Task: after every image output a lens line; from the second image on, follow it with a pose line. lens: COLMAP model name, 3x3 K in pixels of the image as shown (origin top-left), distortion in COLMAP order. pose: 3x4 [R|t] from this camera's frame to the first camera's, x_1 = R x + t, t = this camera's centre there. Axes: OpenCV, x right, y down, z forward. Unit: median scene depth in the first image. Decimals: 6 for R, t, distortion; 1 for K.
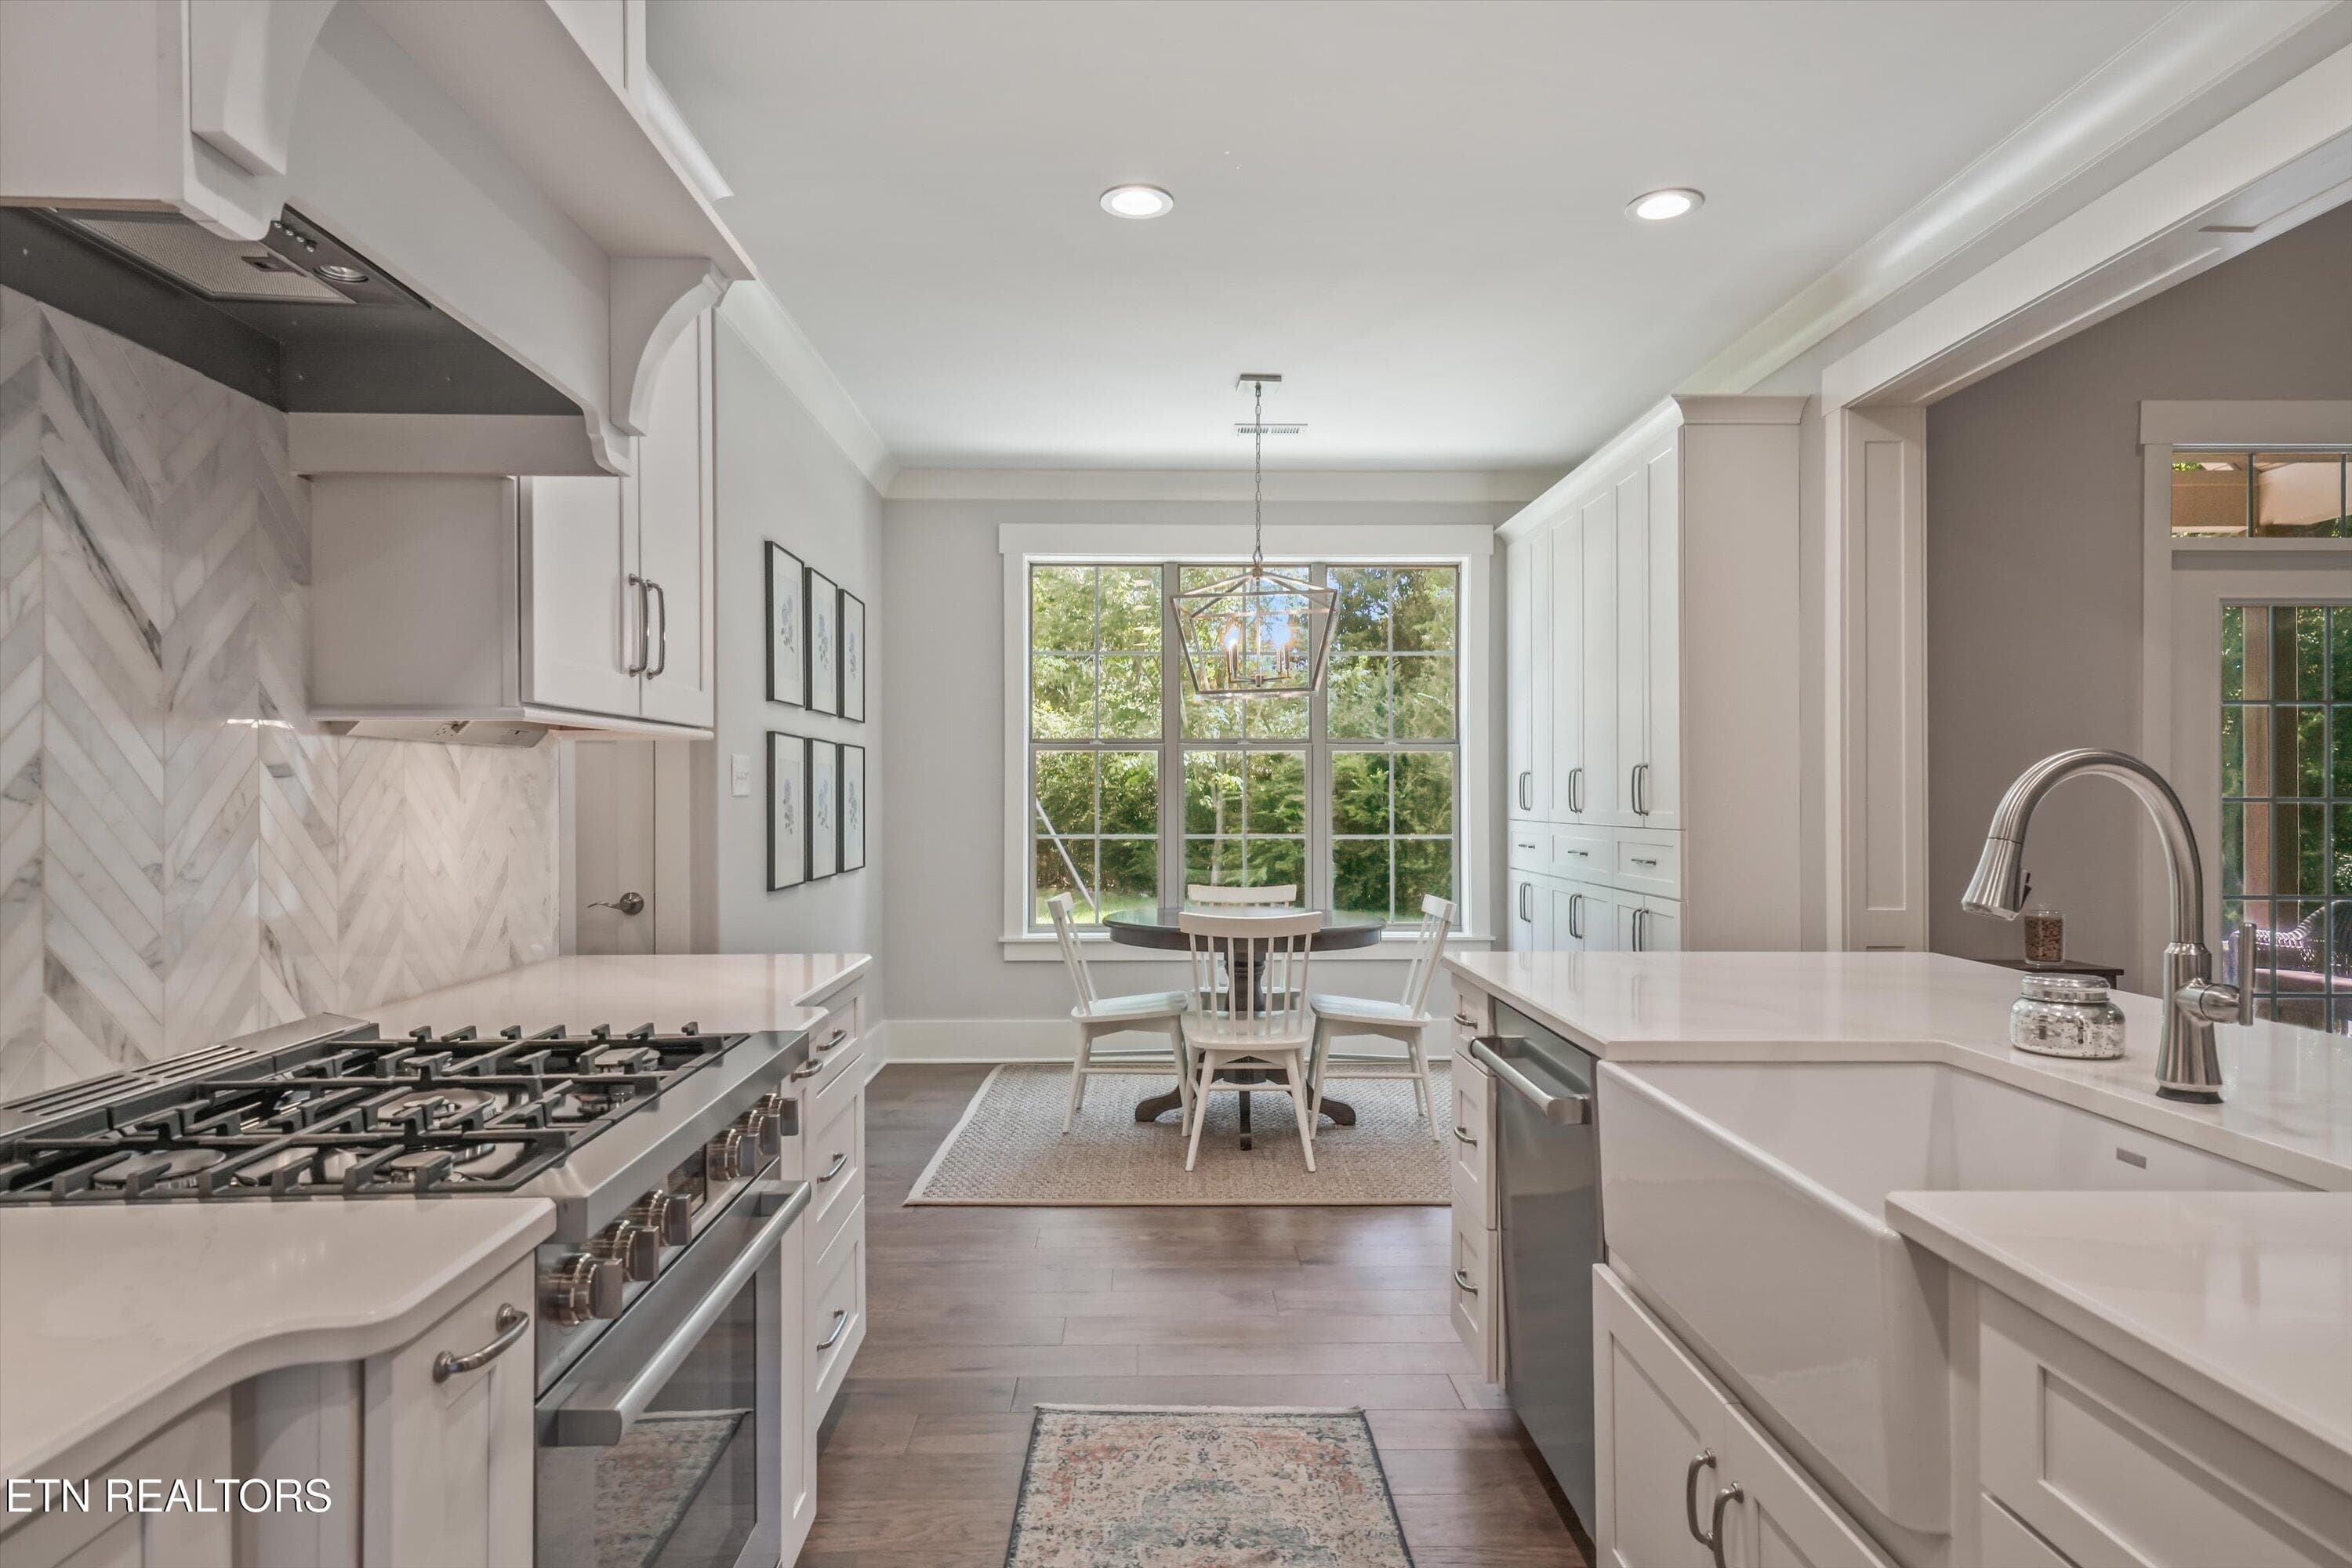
lens RADIAL K [[1356.7, 0, 1178.6], [0, 1356.7, 792.6], [0, 0, 1]] dist [0.015542, -0.000556]
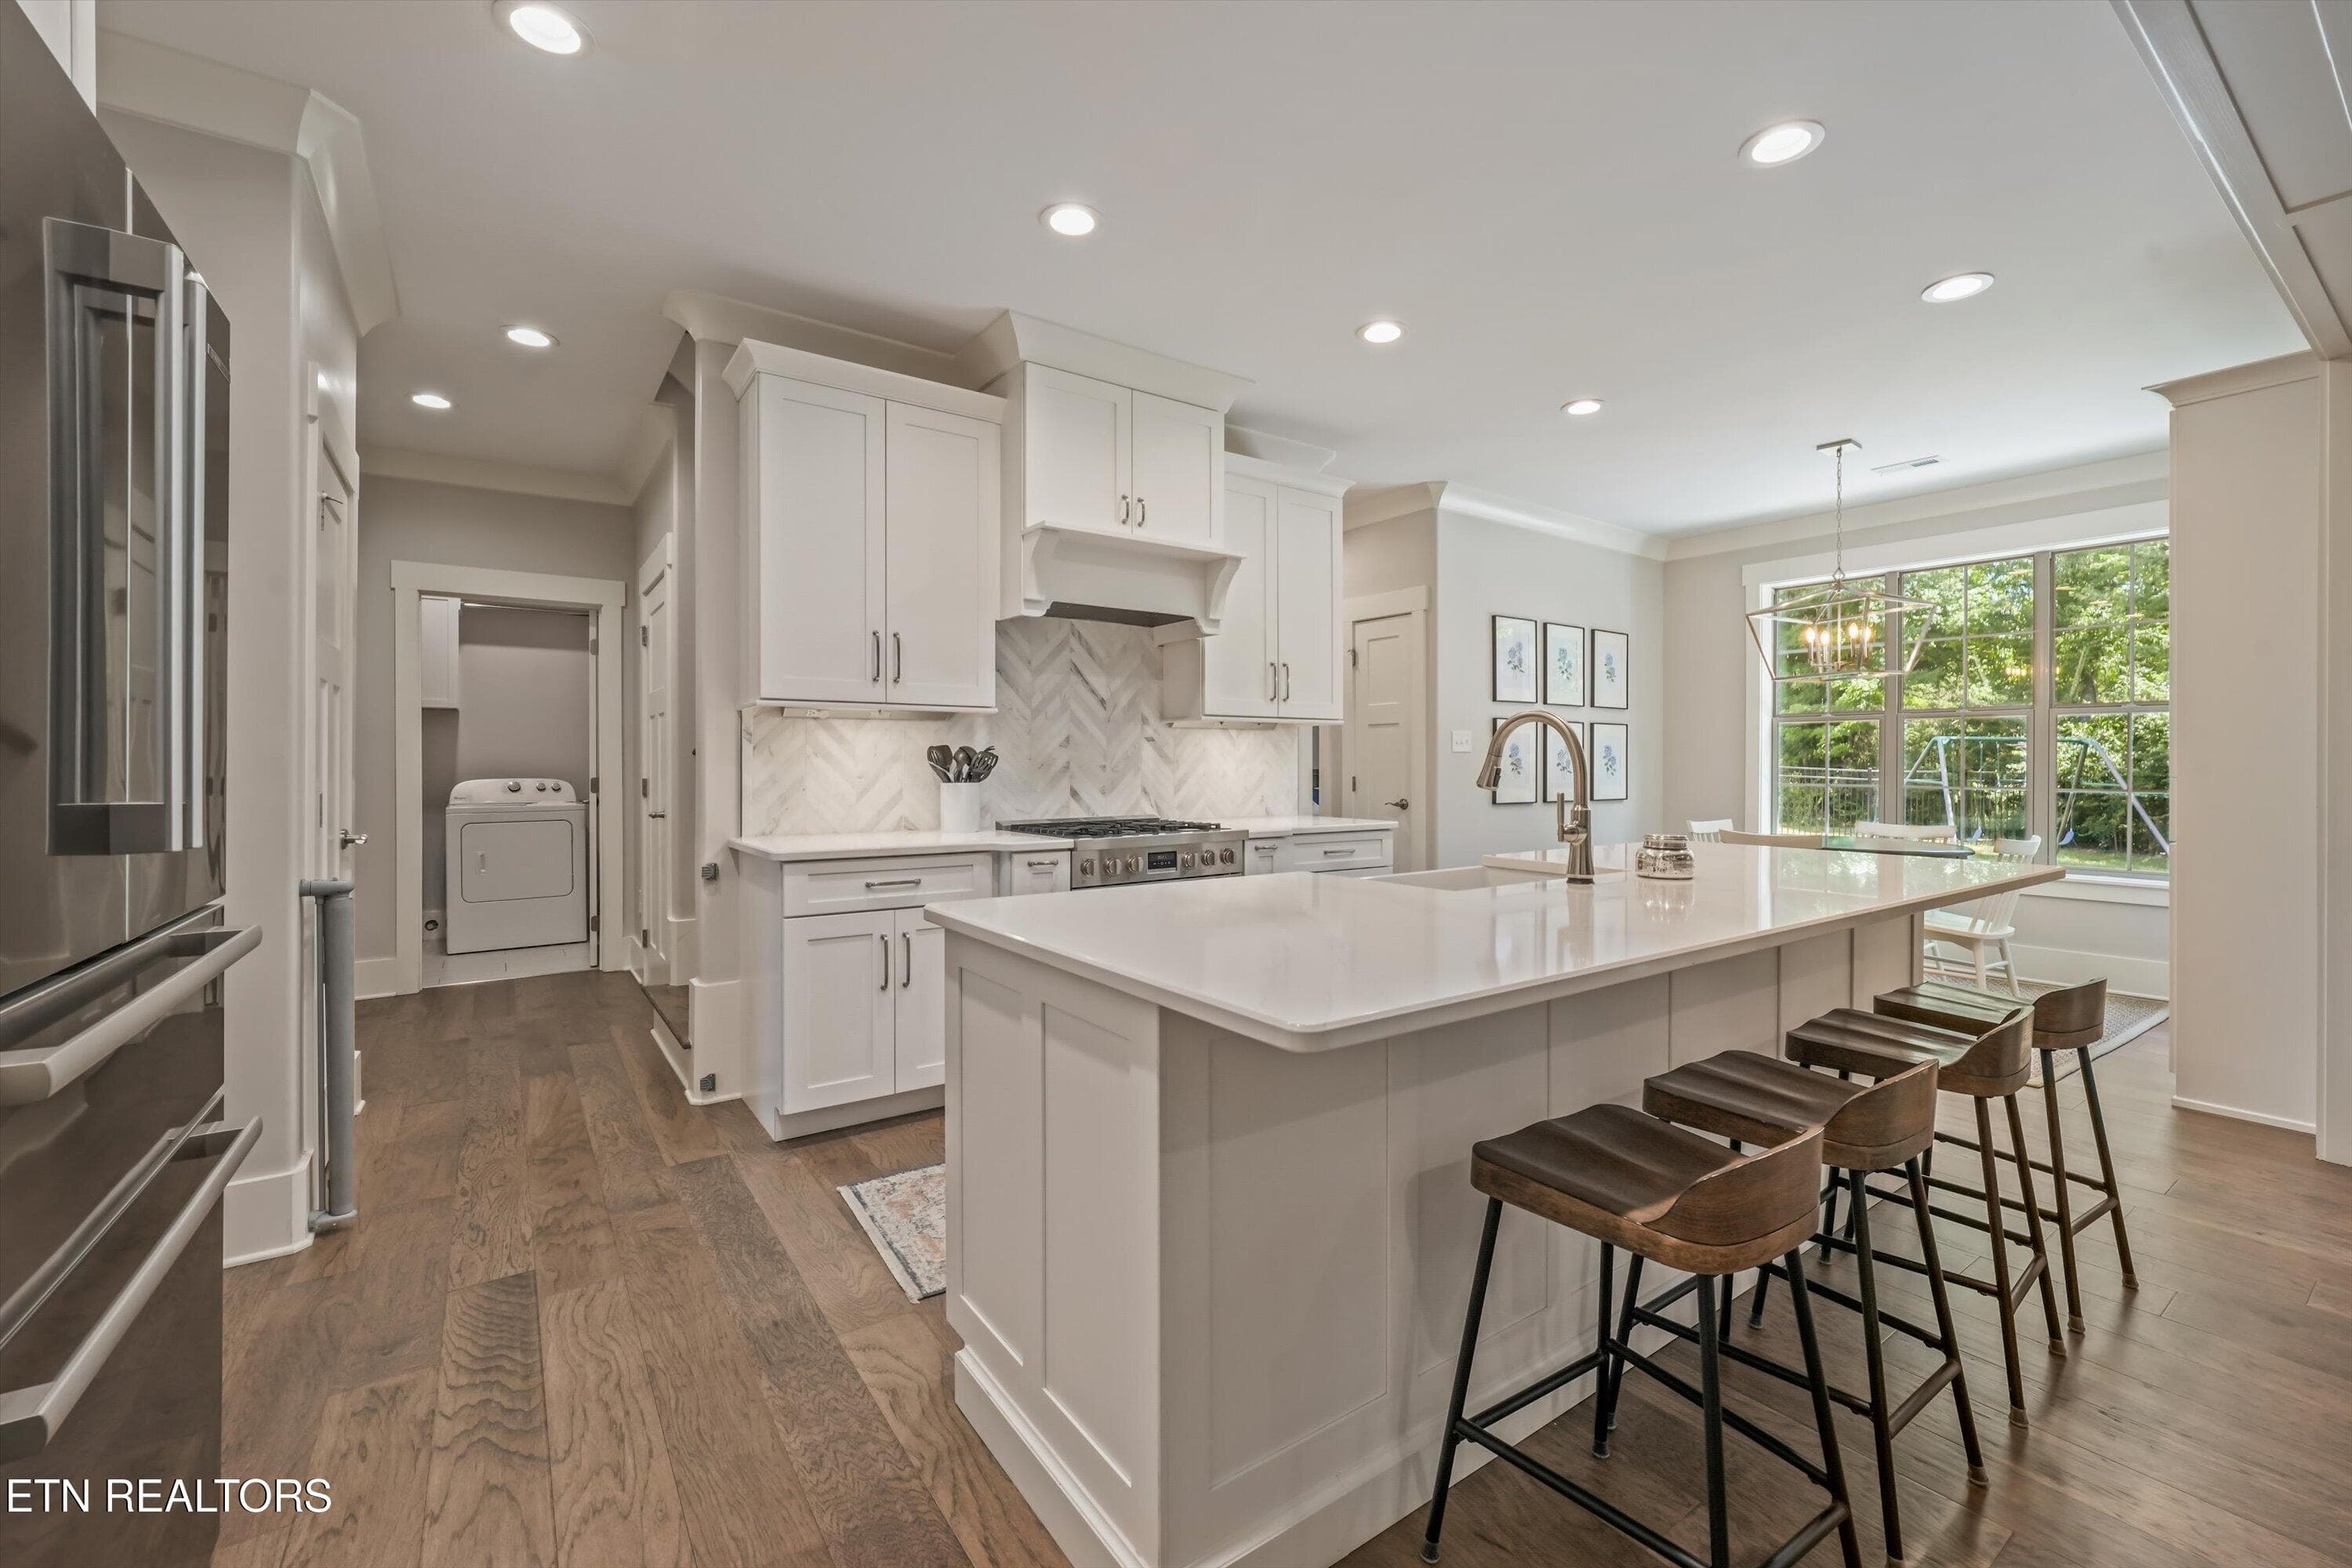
lens RADIAL K [[982.7, 0, 1179.8], [0, 982.7, 765.0], [0, 0, 1]] dist [-0.002135, -0.000085]
pose [[0.556151, 0.001045, -0.831081, 0.561250], [-0.002183, 0.999998, -0.000203, 0.019465], [0.831078, 0.001927, 0.556152, -0.098848]]
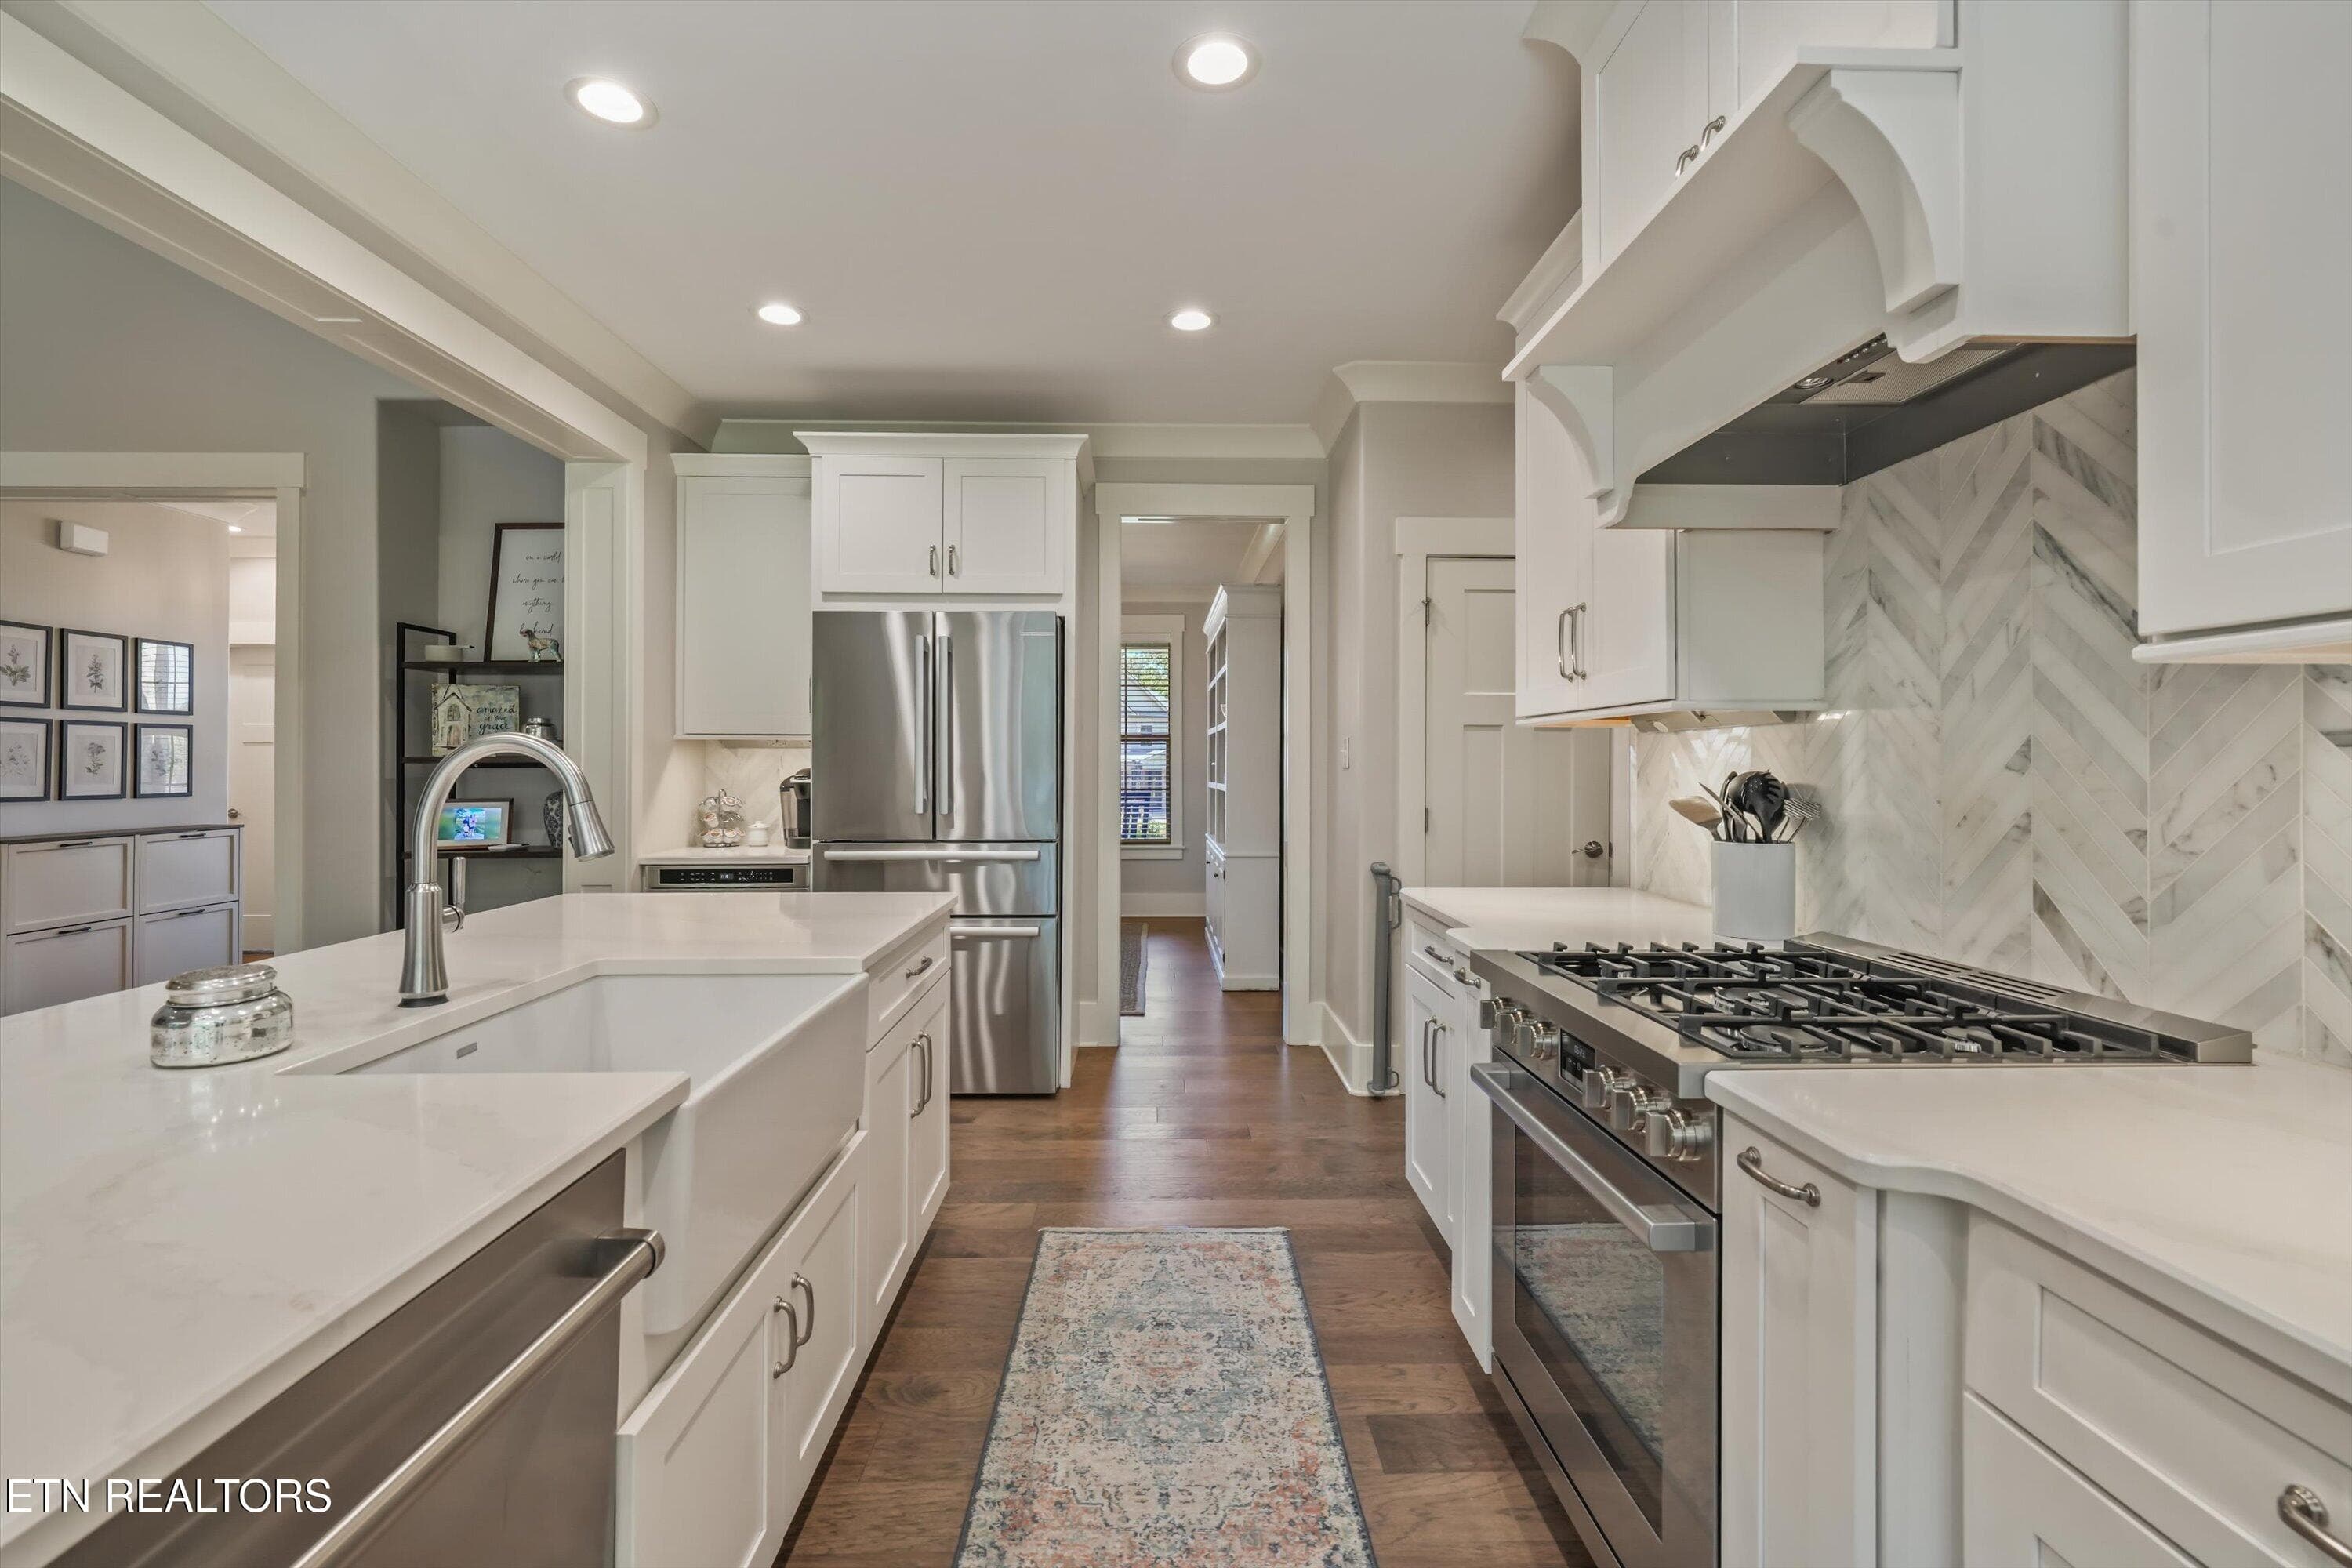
lens RADIAL K [[1037.8, 0, 1164.1], [0, 1037.8, 760.4], [0, 0, 1]] dist [-0.003855, 0.000901]
pose [[-0.999928, 0.001366, 0.011890, 0.009481], [0.001331, 0.999995, -0.002921, -0.000979], [-0.011894, -0.002905, -0.999925, 0.688990]]
